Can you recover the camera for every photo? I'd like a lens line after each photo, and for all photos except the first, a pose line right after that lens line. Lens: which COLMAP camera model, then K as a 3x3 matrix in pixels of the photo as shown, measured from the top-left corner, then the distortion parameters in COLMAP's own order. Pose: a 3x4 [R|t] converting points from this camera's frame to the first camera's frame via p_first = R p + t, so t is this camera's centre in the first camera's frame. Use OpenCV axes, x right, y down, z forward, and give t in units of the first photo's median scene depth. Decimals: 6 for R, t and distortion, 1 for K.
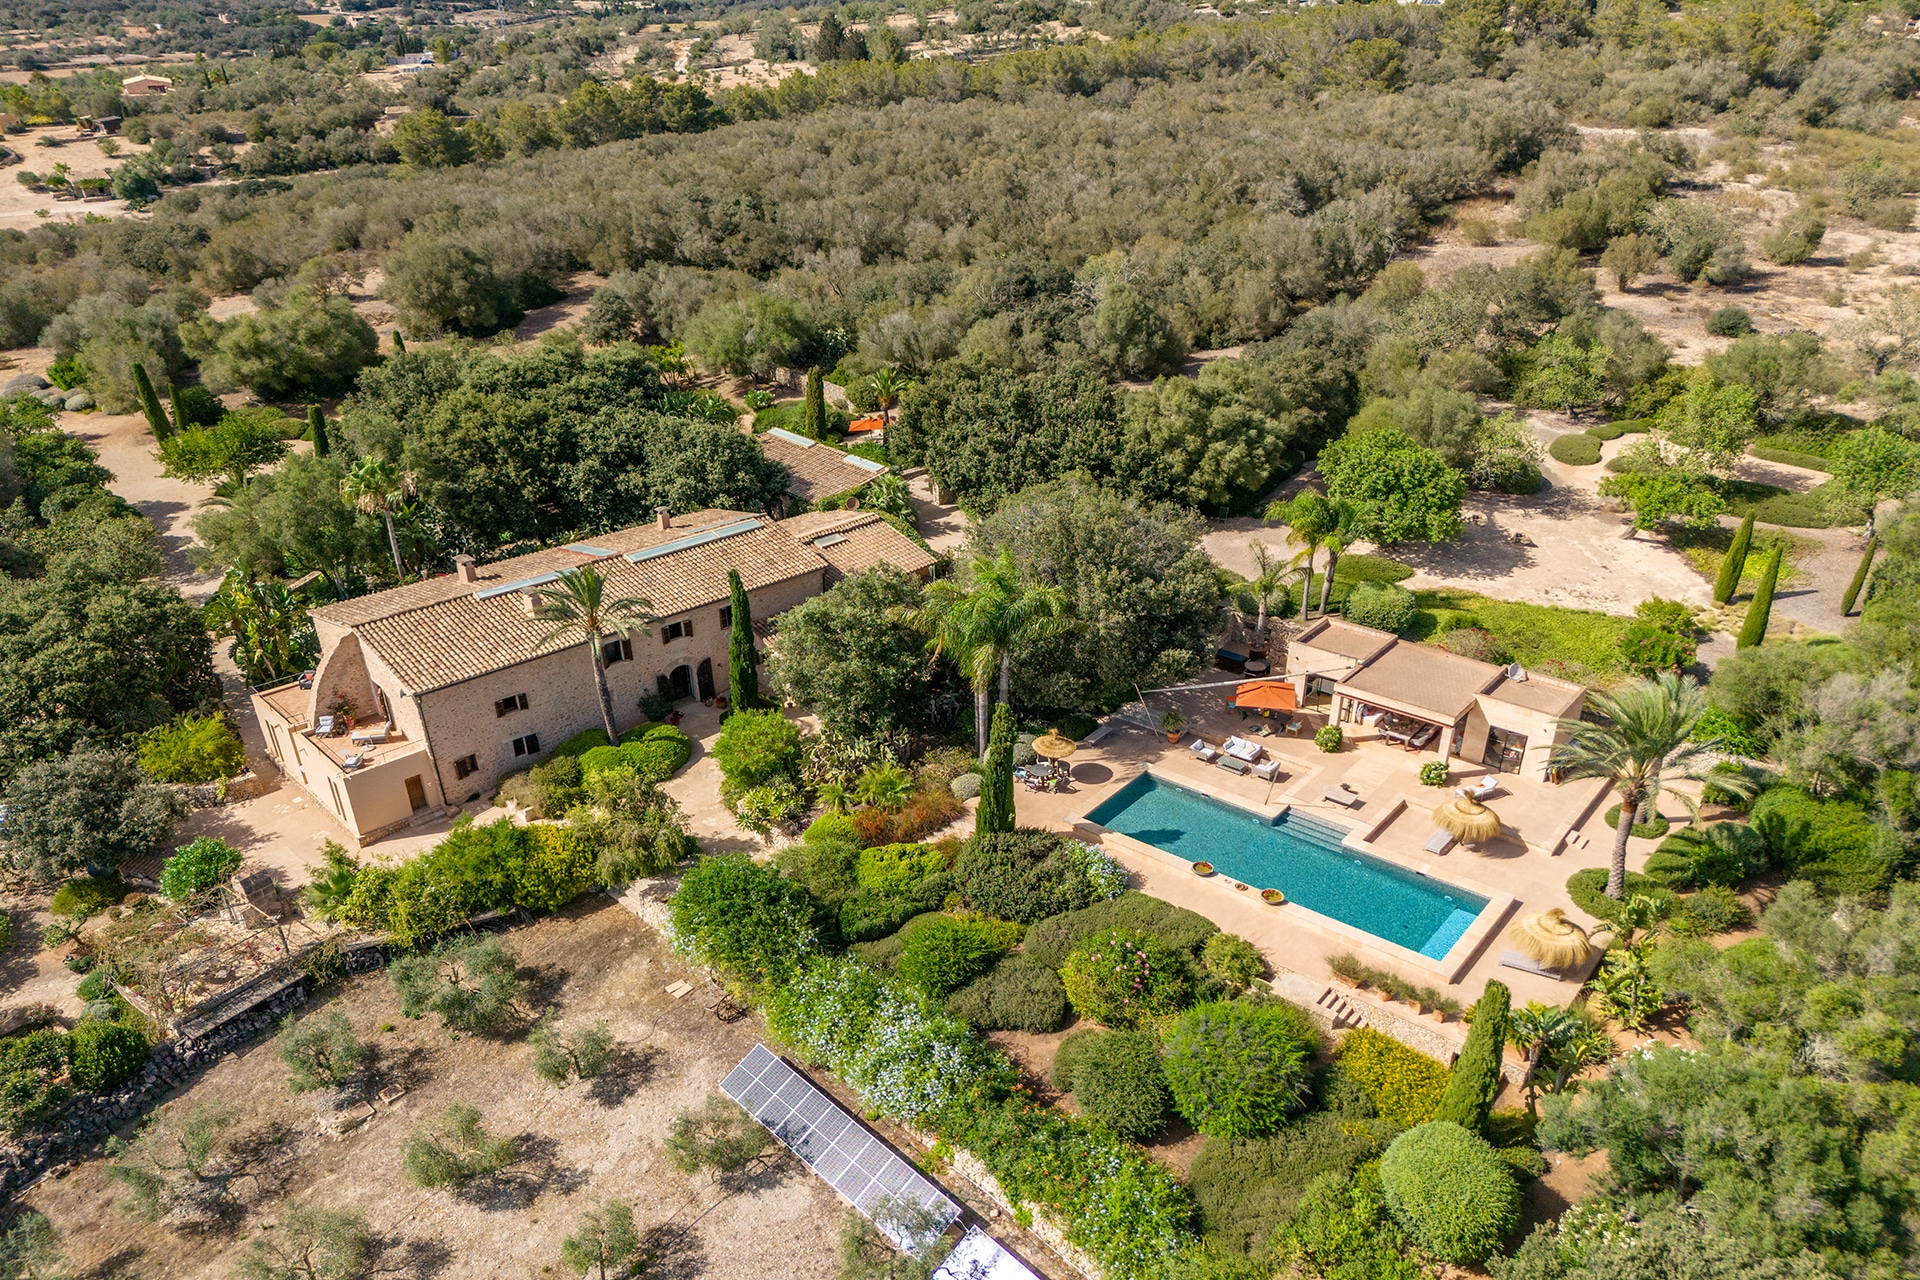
lens RADIAL K [[1376.6, 0, 955.7], [0, 1376.6, 693.1], [0, 0, 1]] dist [0.055342, -0.052465]
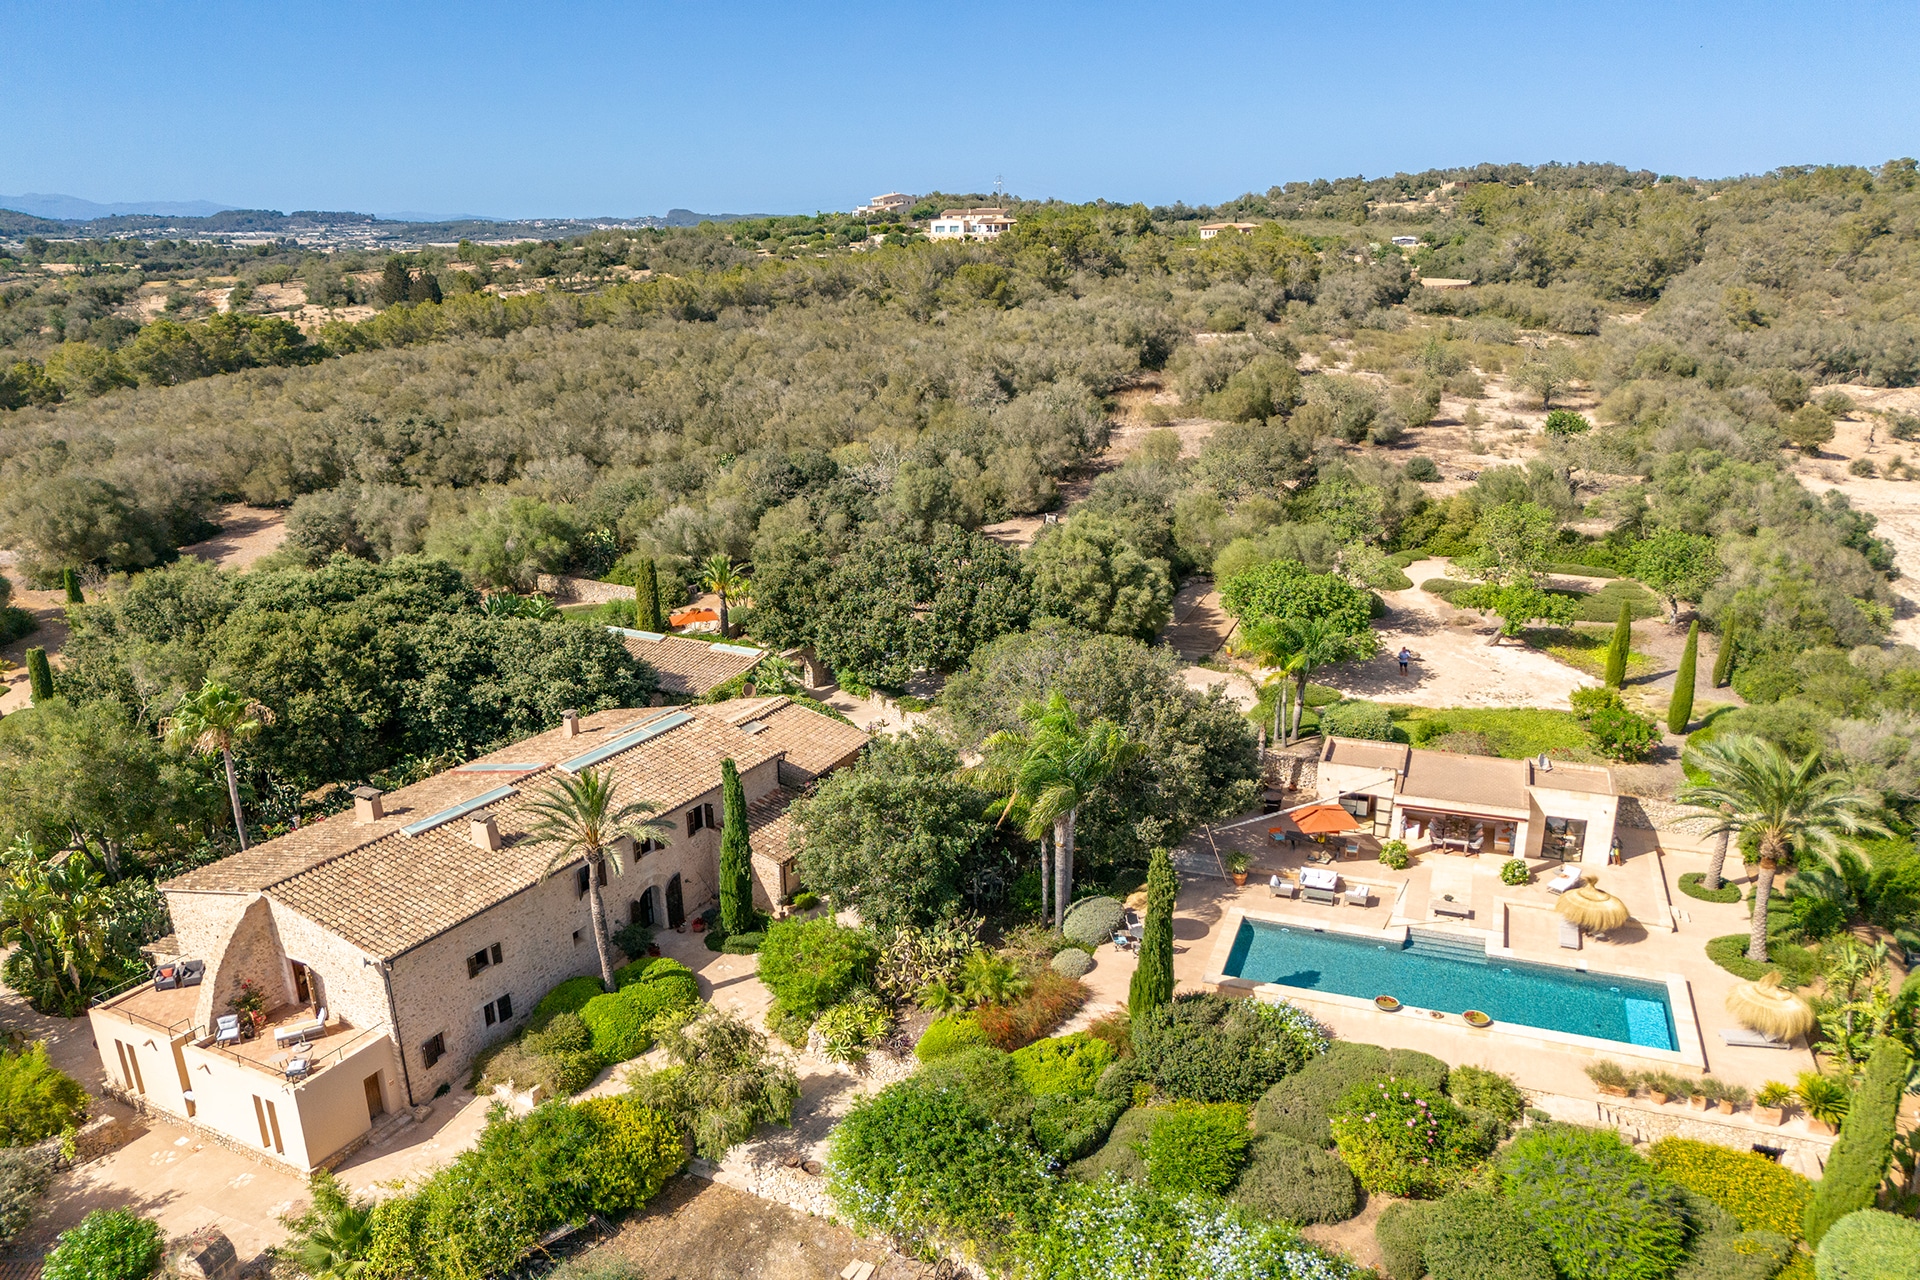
lens RADIAL K [[1376.6, 0, 955.7], [0, 1376.6, 693.1], [0, 0, 1]] dist [0.055342, -0.052465]
pose [[0.949833, -0.105682, 0.294363, -0.253860], [0.150312, 0.979608, -0.133318, 0.004537], [-0.274271, 0.170876, 0.946349, 0.134236]]
